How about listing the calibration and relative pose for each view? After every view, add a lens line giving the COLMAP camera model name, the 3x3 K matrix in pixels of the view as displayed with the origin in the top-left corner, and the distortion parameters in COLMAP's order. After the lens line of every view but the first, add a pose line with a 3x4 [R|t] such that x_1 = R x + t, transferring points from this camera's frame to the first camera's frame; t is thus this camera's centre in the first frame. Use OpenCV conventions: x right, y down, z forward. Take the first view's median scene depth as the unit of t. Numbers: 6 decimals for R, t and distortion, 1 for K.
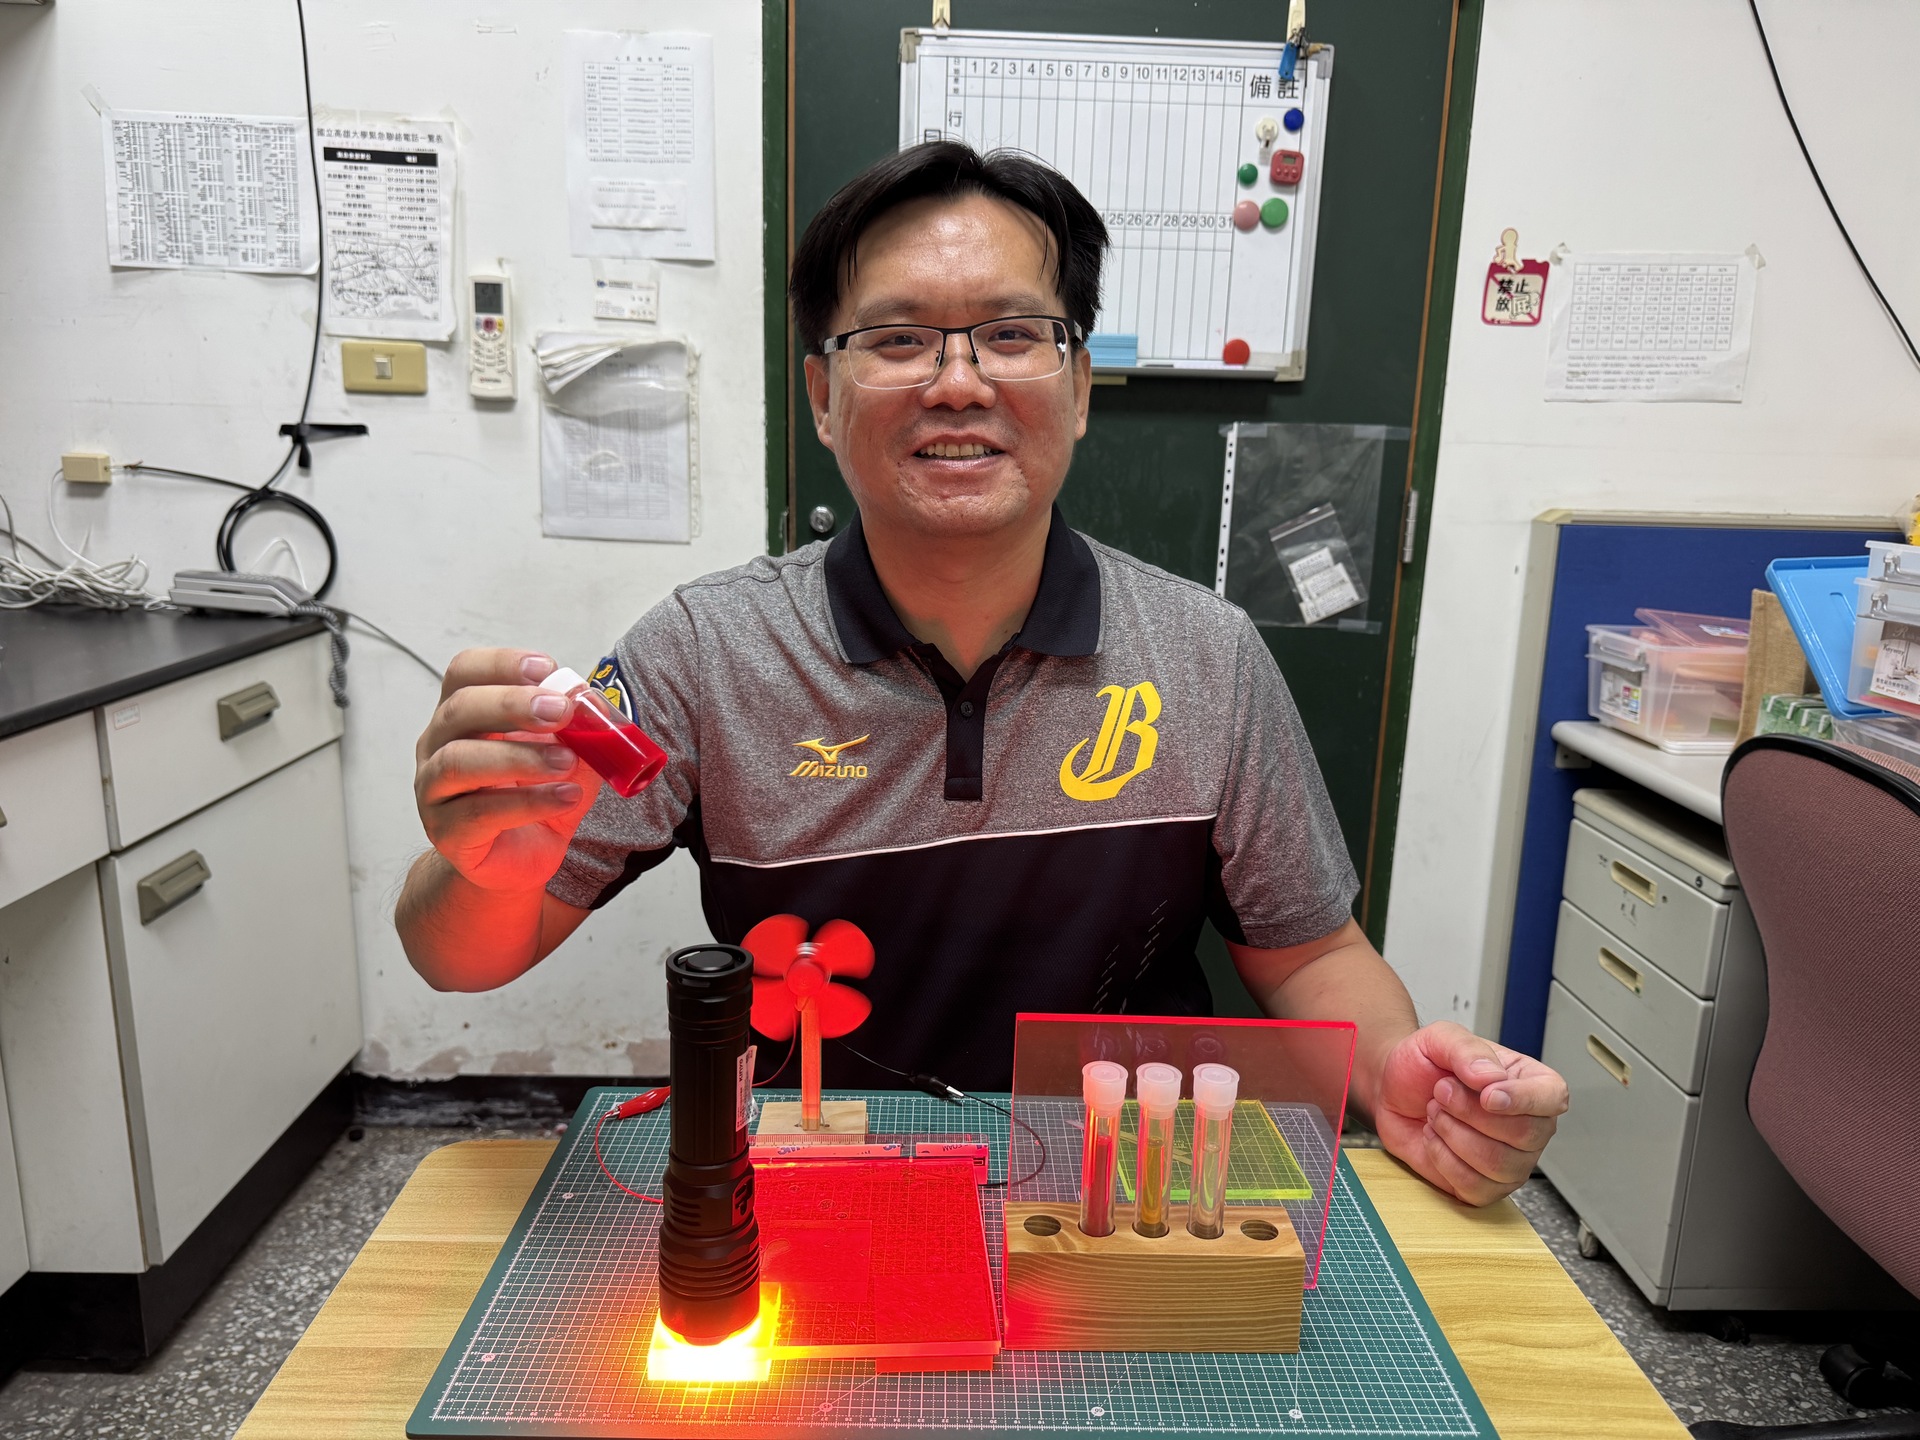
lens RADIAL K [[1342.4, 0, 965.6], [0, 1342.4, 724.8], [0, 0, 1]] dist [0.032966, 0.019075]
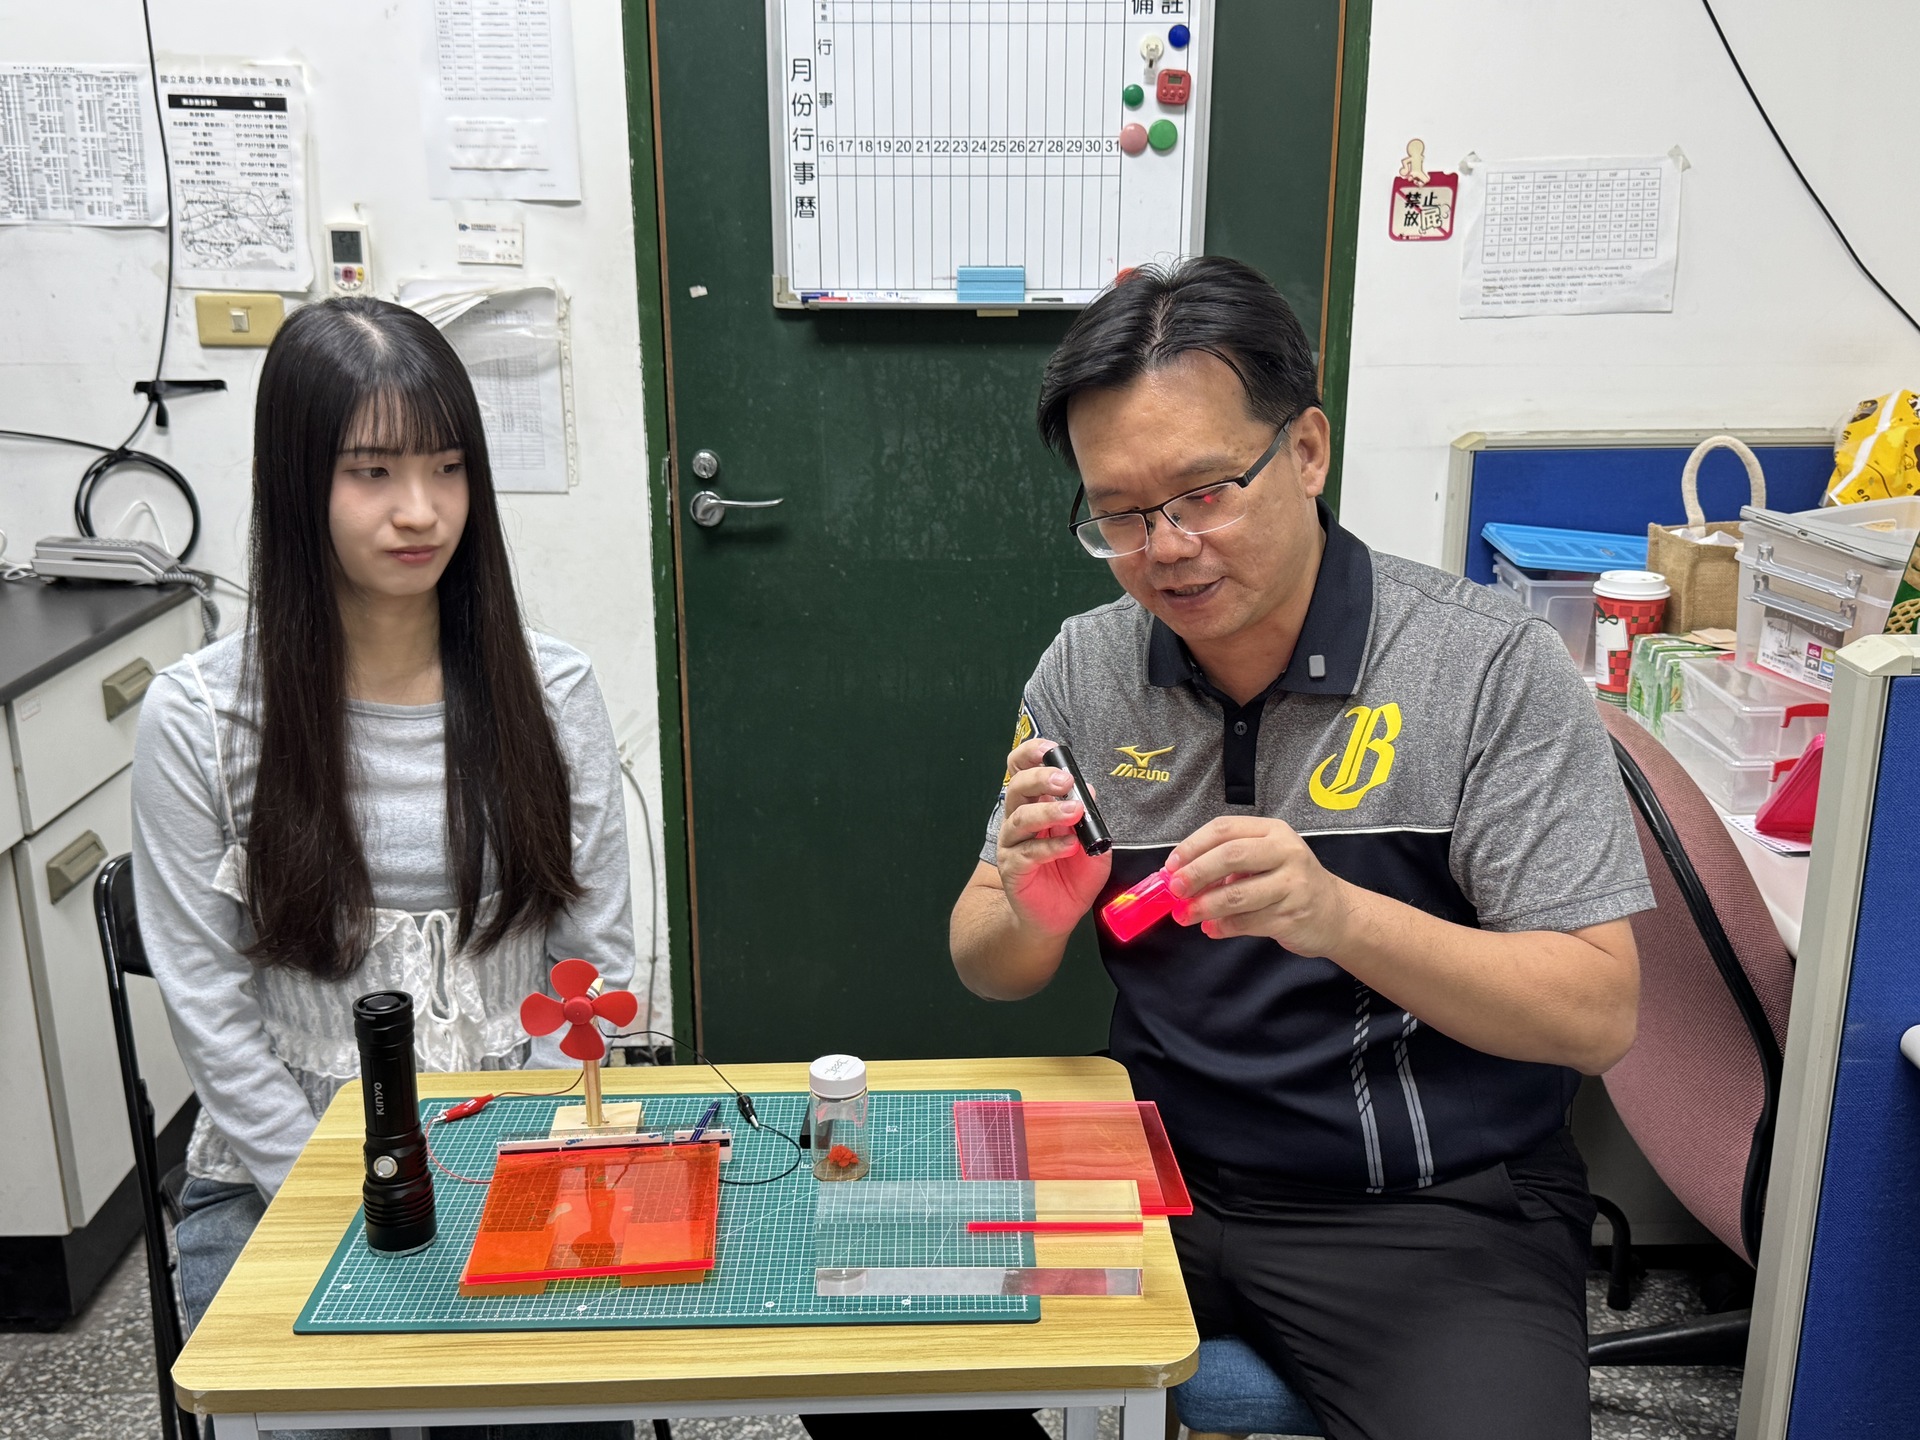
lens RADIAL K [[1764.5, 0, 962.4], [0, 1764.5, 718.7], [0, 0, 1]] dist [0.052864, 0.000000]
pose [[0.999579, -0.027447, -0.009456, 0.086411], [0.027940, 0.997999, 0.056715, -0.041220], [0.007880, -0.056955, 0.998346, -0.275631]]
